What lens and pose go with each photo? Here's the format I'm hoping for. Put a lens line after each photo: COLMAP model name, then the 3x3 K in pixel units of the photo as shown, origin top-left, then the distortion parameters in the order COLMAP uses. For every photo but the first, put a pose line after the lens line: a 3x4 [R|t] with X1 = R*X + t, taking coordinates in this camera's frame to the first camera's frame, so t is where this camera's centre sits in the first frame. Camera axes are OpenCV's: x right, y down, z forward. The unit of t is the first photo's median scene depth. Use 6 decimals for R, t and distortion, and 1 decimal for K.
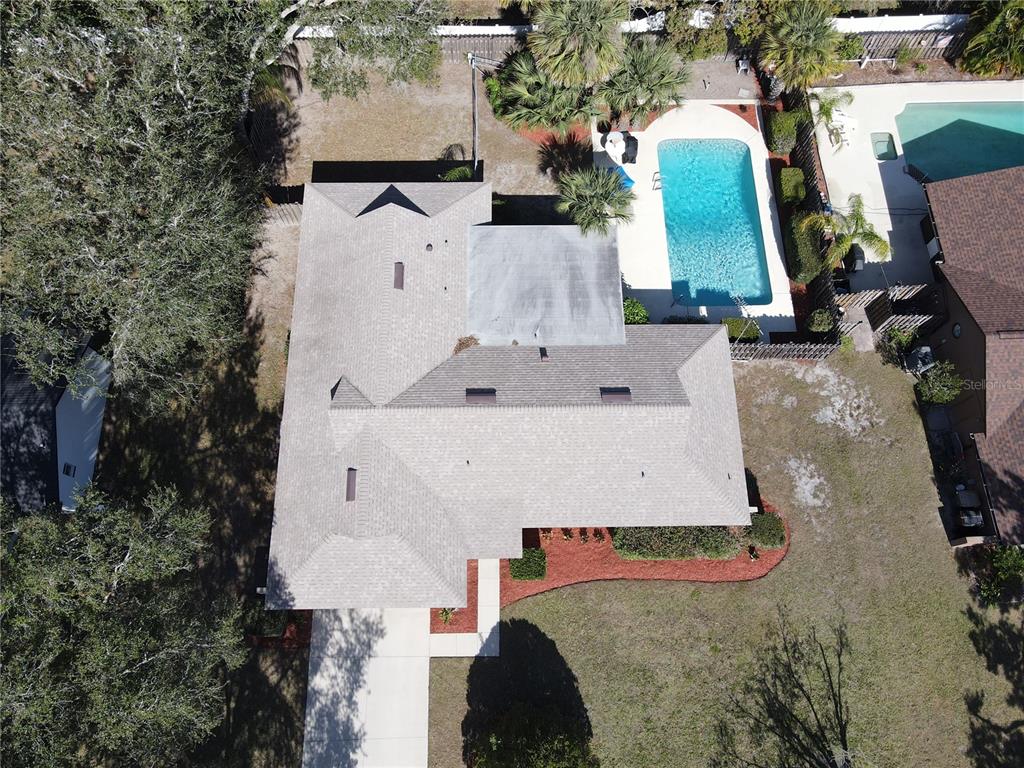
lens RADIAL K [[739.3, 0, 502.1], [0, 739.3, 384.7], [0, 0, 1]] dist [0.023817, 0.003900]
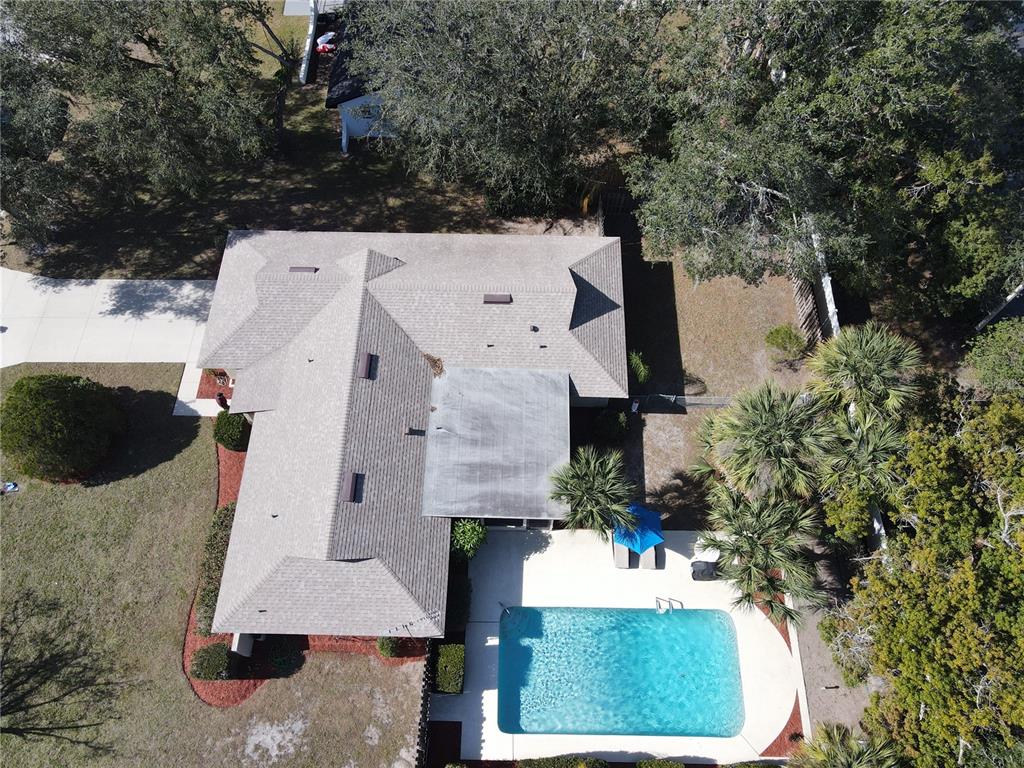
lens RADIAL K [[739.3, 0, 512.0], [0, 739.3, 392.2], [0, 0, 1]] dist [0.023817, 0.003900]
pose [[-0.030140, 0.893825, -0.447401, 0.434823], [-0.940664, 0.125995, 0.315083, -0.467407], [0.337999, 0.430351, 0.836992, 0.184303]]
